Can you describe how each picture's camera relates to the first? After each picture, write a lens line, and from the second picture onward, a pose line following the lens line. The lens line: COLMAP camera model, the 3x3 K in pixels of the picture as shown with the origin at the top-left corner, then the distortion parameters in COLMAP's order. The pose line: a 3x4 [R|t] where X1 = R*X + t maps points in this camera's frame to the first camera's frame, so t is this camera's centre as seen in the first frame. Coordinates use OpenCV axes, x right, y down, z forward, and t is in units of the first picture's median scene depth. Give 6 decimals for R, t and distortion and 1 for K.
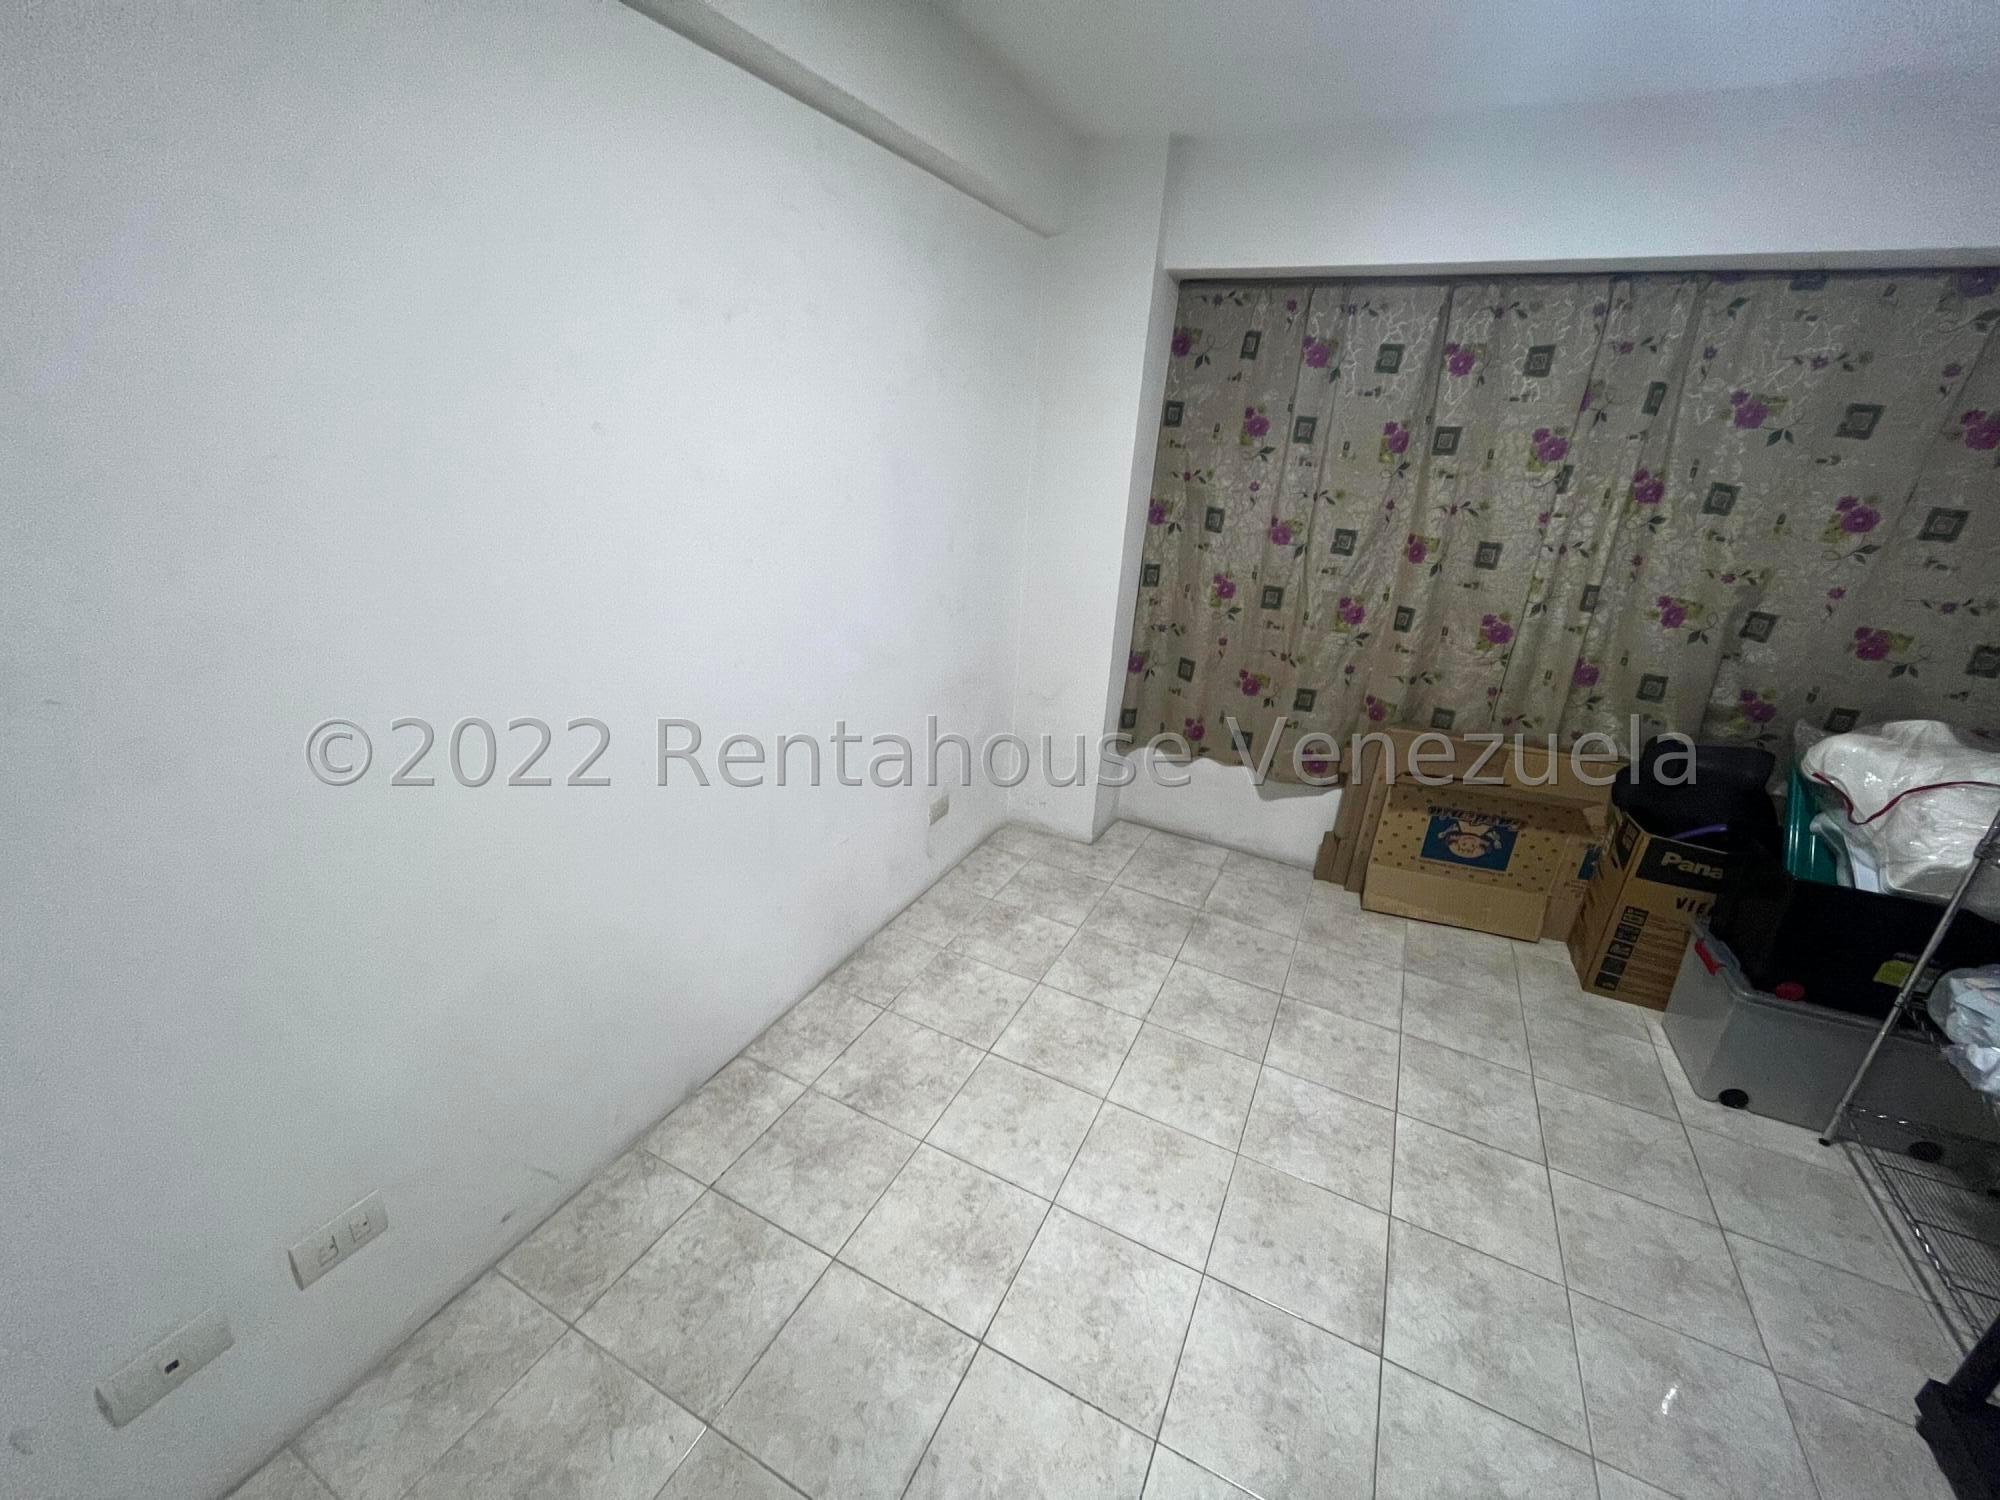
lens RADIAL K [[810.2, 0, 1004.2], [0, 810.2, 748.6], [0, 0, 1]] dist [-0.001850, -0.000191]
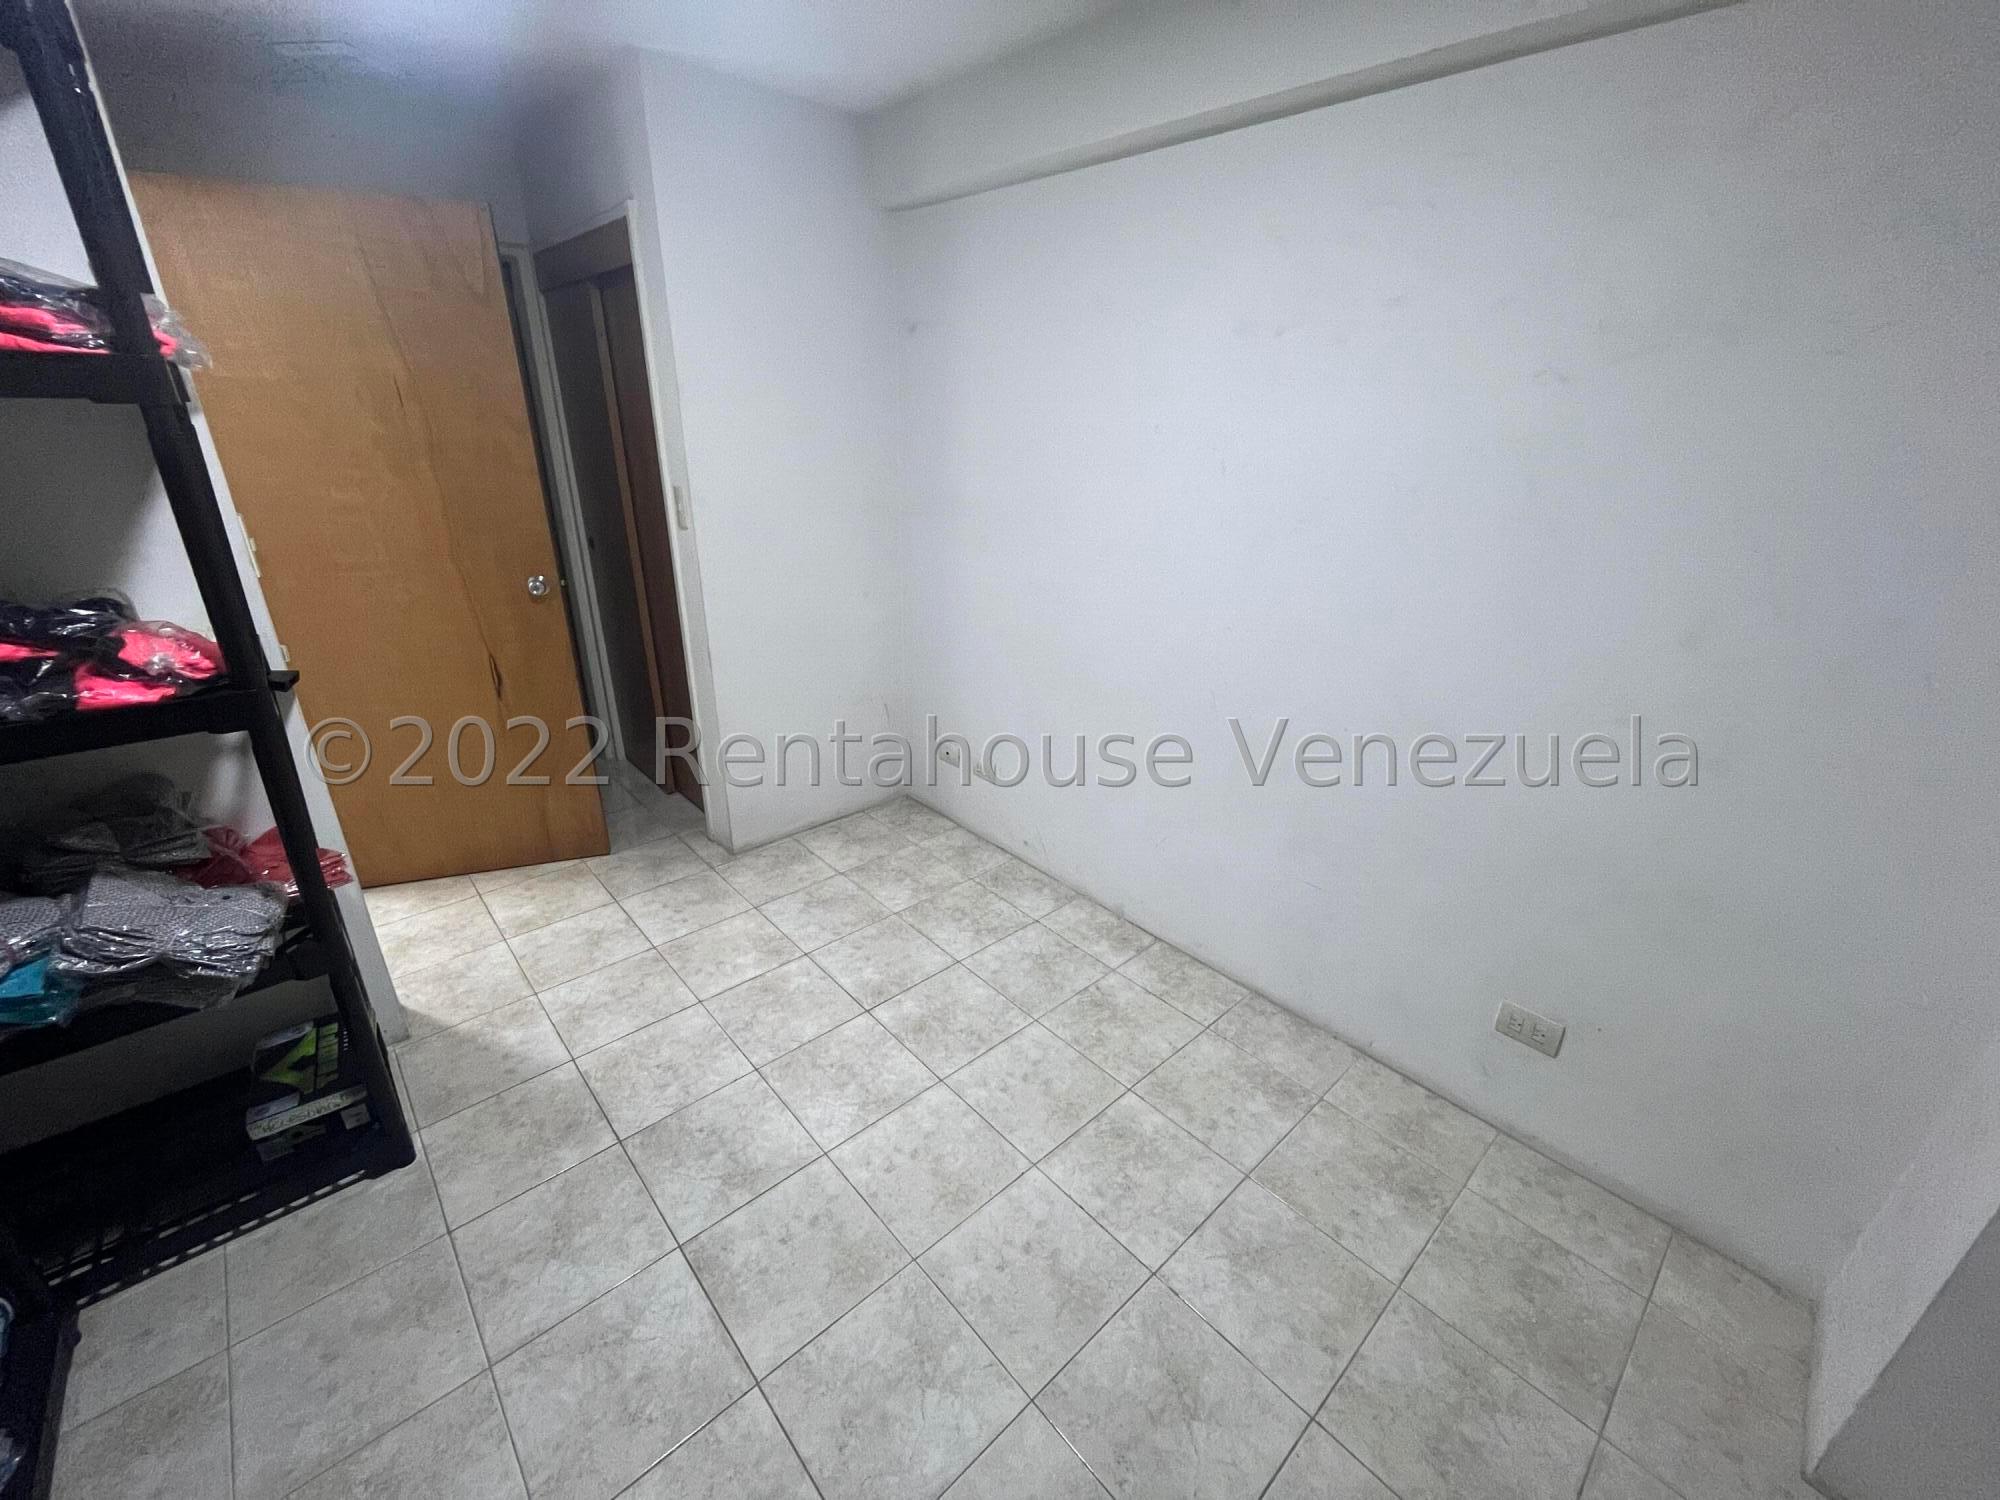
lens RADIAL K [[810.2, 0, 1004.3], [0, 810.2, 750.5], [0, 0, 1]] dist [-0.001850, -0.000191]
pose [[-0.354677, 0.298420, -0.886087, 0.881086], [-0.387802, 0.815384, 0.429835, -0.340470], [0.850772, 0.496079, -0.173470, 1.011027]]
